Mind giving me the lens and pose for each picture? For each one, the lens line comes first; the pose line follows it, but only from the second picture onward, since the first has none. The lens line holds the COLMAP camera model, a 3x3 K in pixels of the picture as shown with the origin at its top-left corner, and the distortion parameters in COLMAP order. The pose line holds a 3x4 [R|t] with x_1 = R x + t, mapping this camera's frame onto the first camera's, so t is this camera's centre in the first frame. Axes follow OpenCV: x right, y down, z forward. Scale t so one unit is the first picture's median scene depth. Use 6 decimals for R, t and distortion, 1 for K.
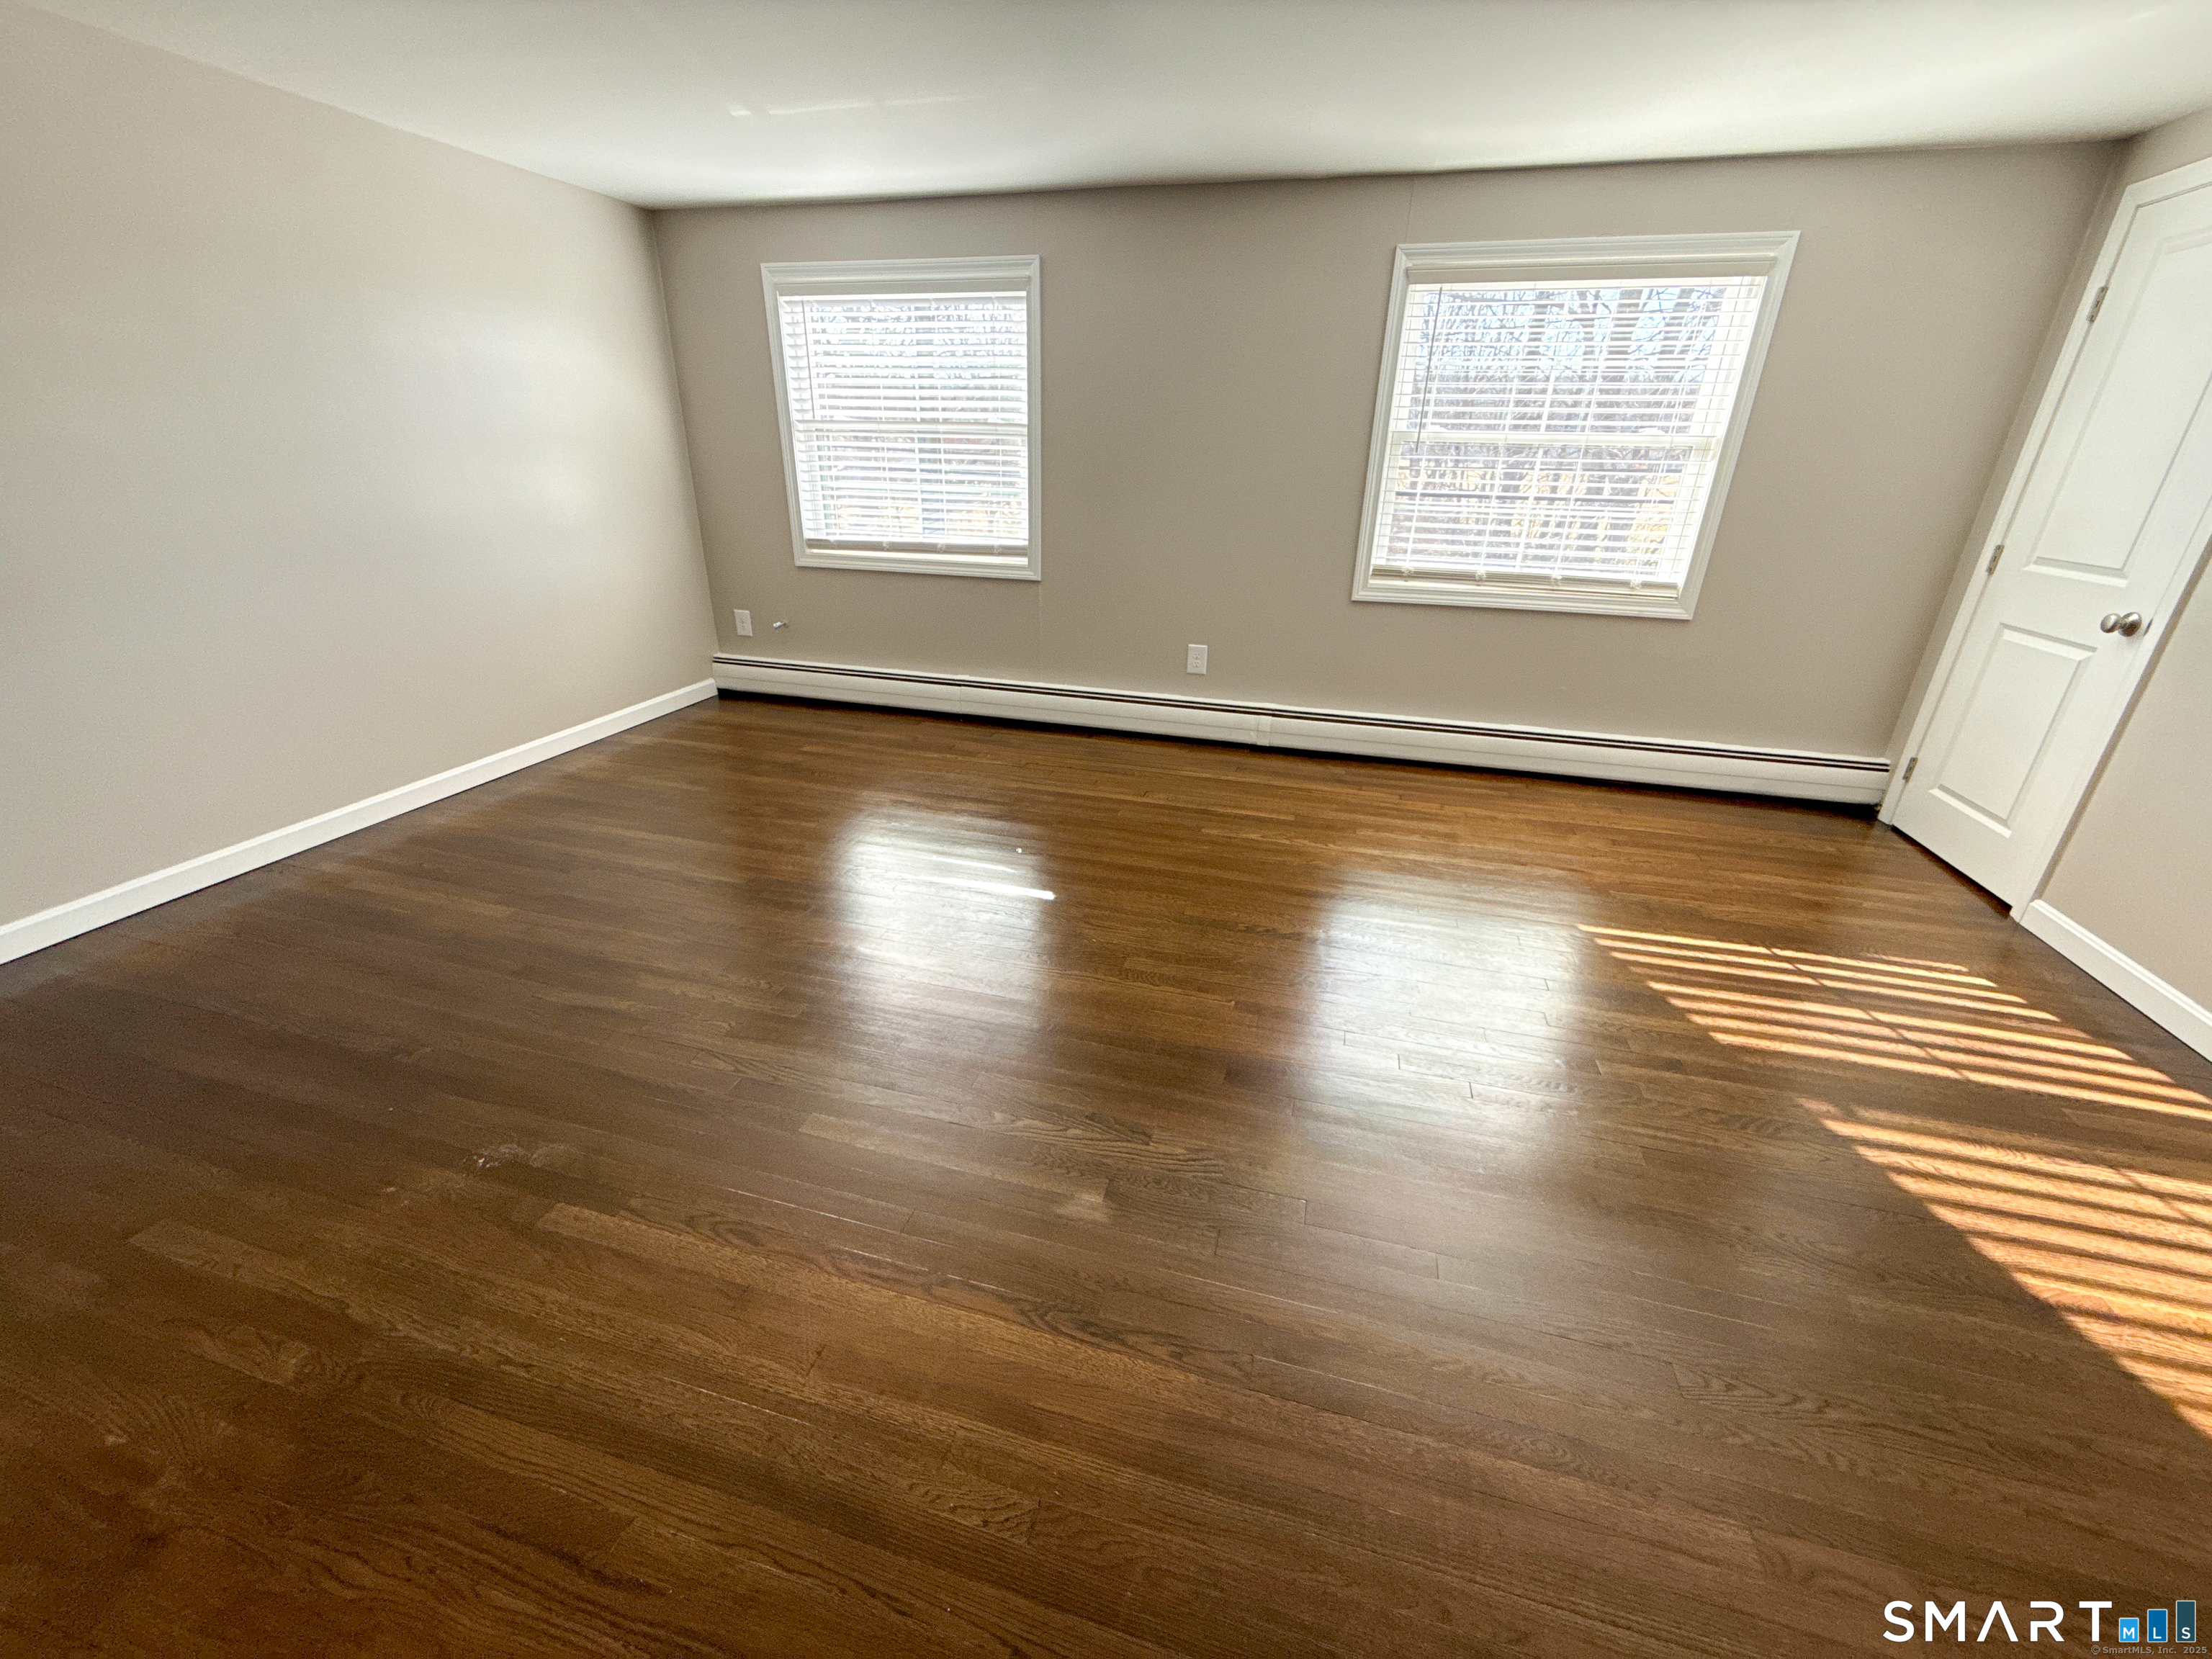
lens RADIAL K [[896.6, 0, 1128.6], [0, 896.6, 821.8], [0, 0, 1]] dist [0.001945, 0.000390]
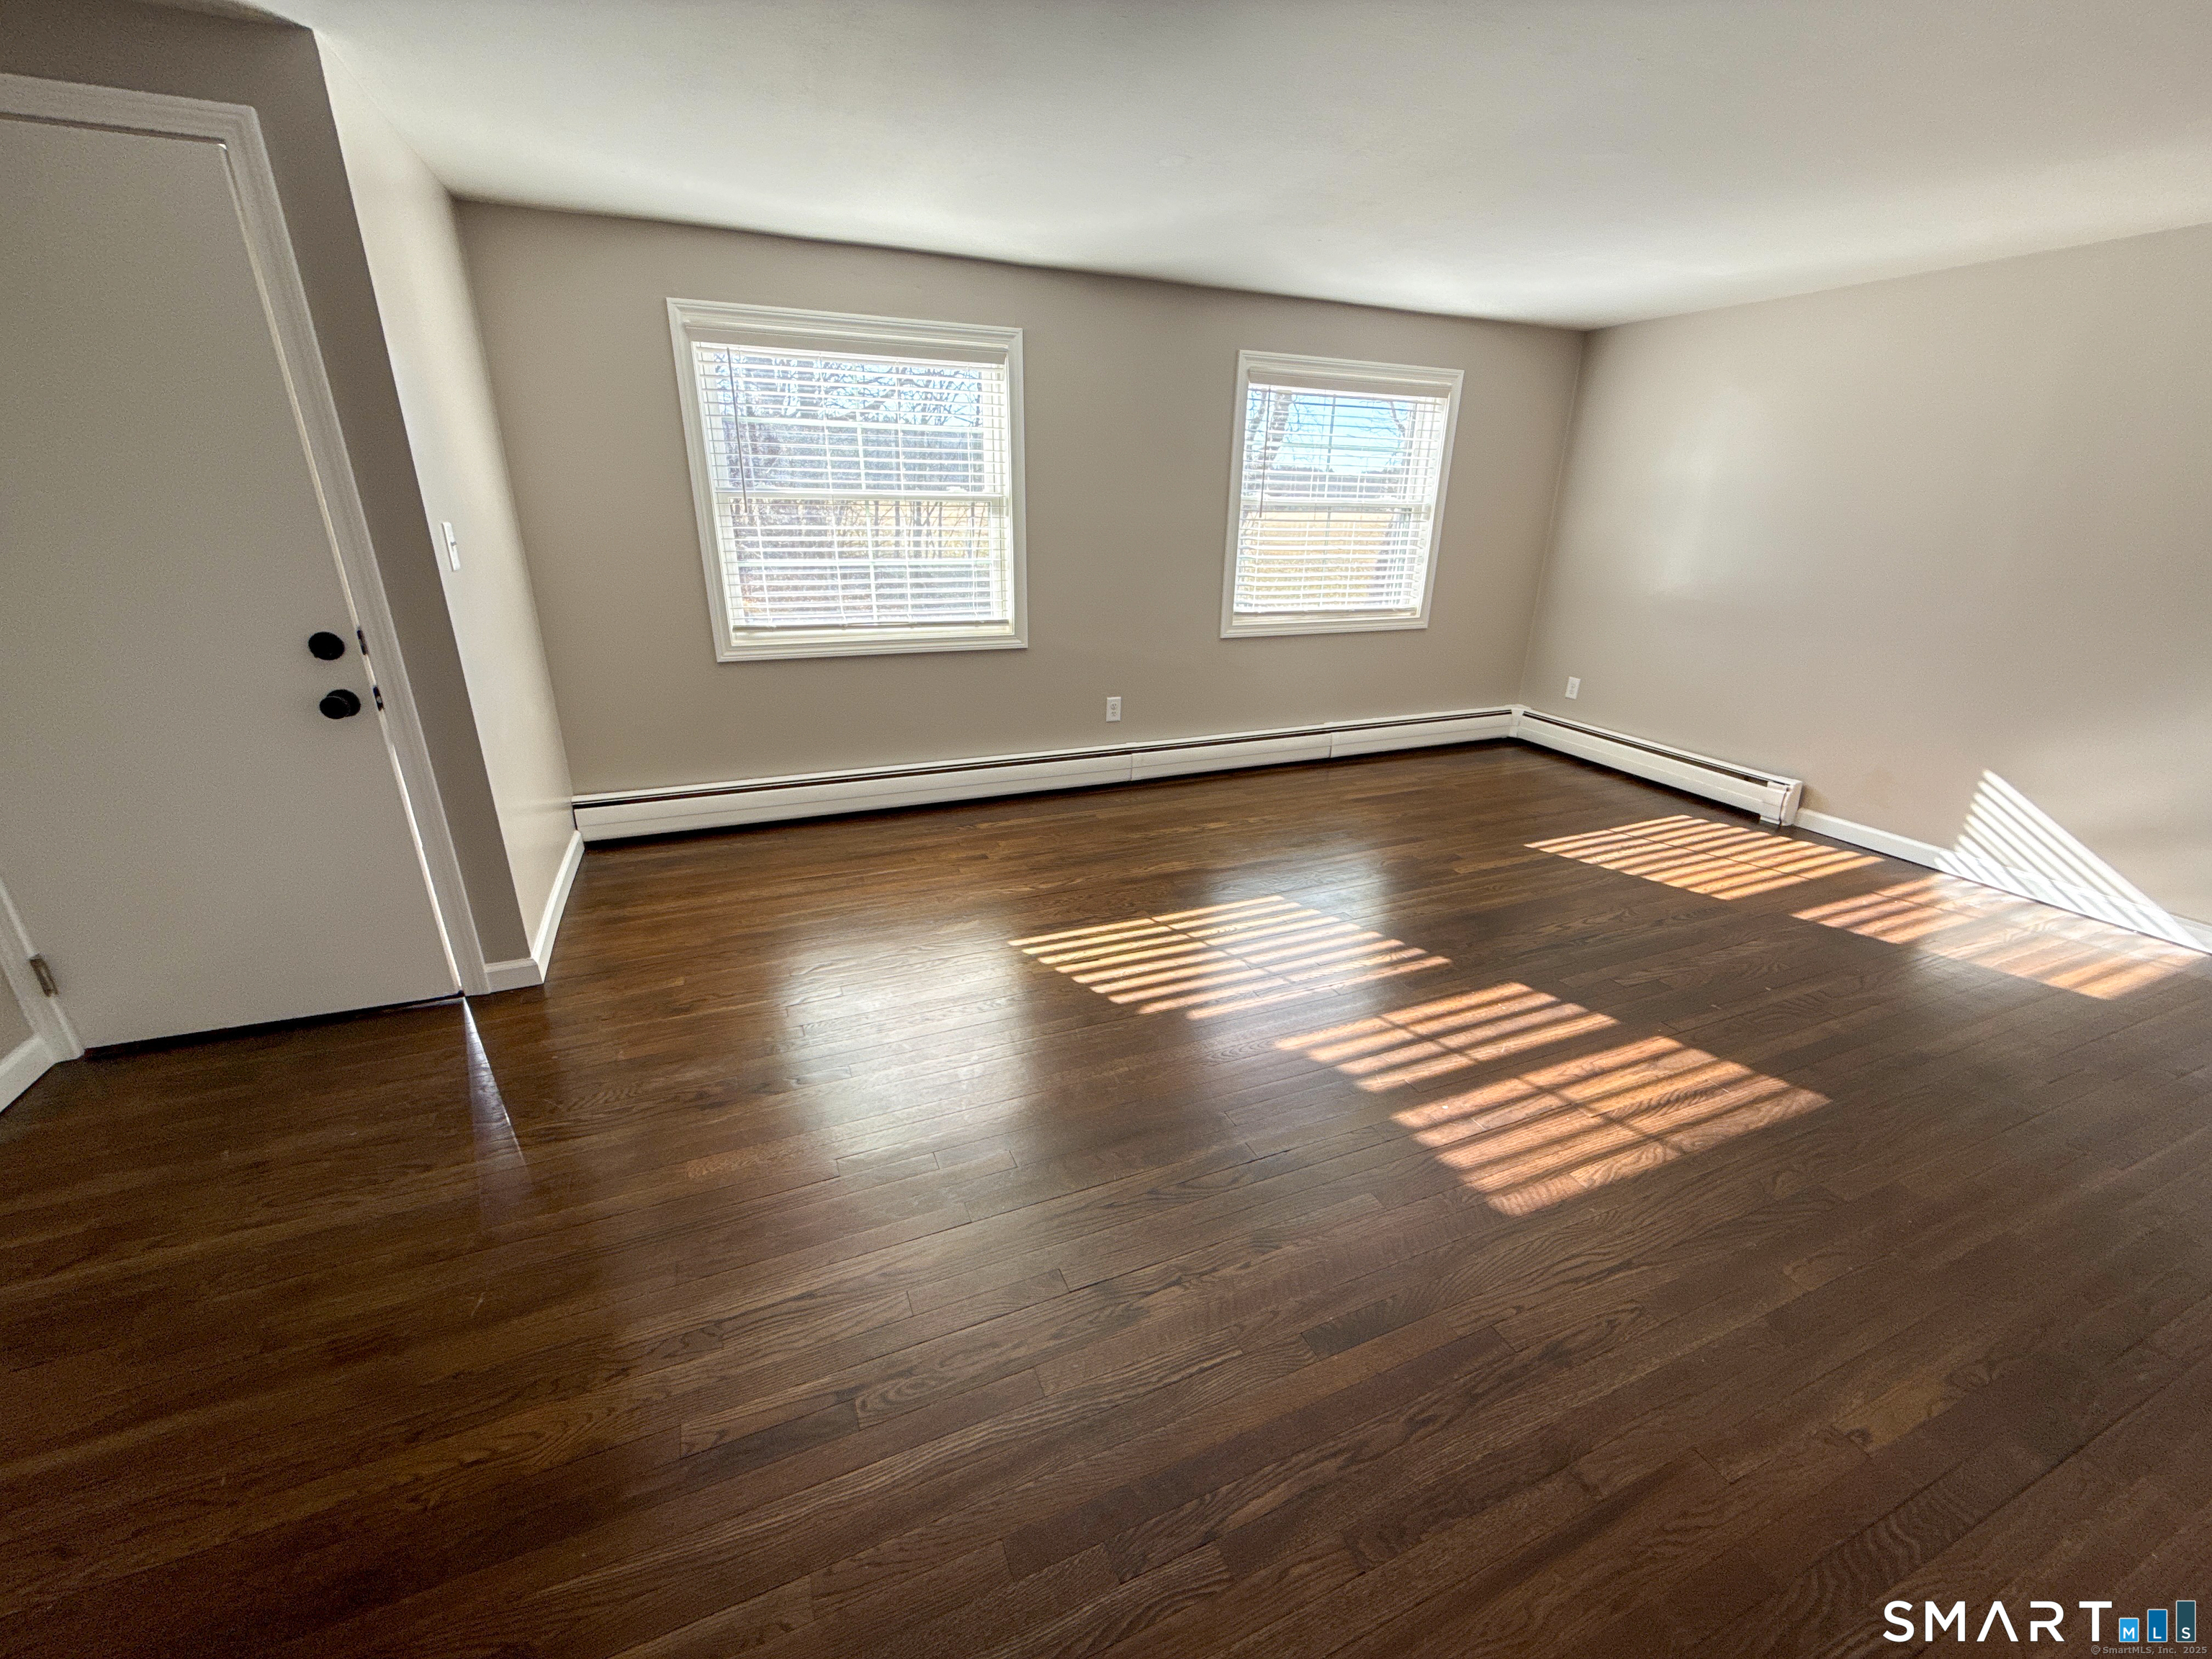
lens RADIAL K [[896.6, 0, 1116.4], [0, 896.6, 835.1], [0, 0, 1]] dist [0.001945, 0.000390]
pose [[0.786290, -0.218696, 0.577858, -0.638434], [0.242974, 0.969355, 0.036248, -0.081993], [-0.568077, 0.111903, 0.815332, 0.160466]]
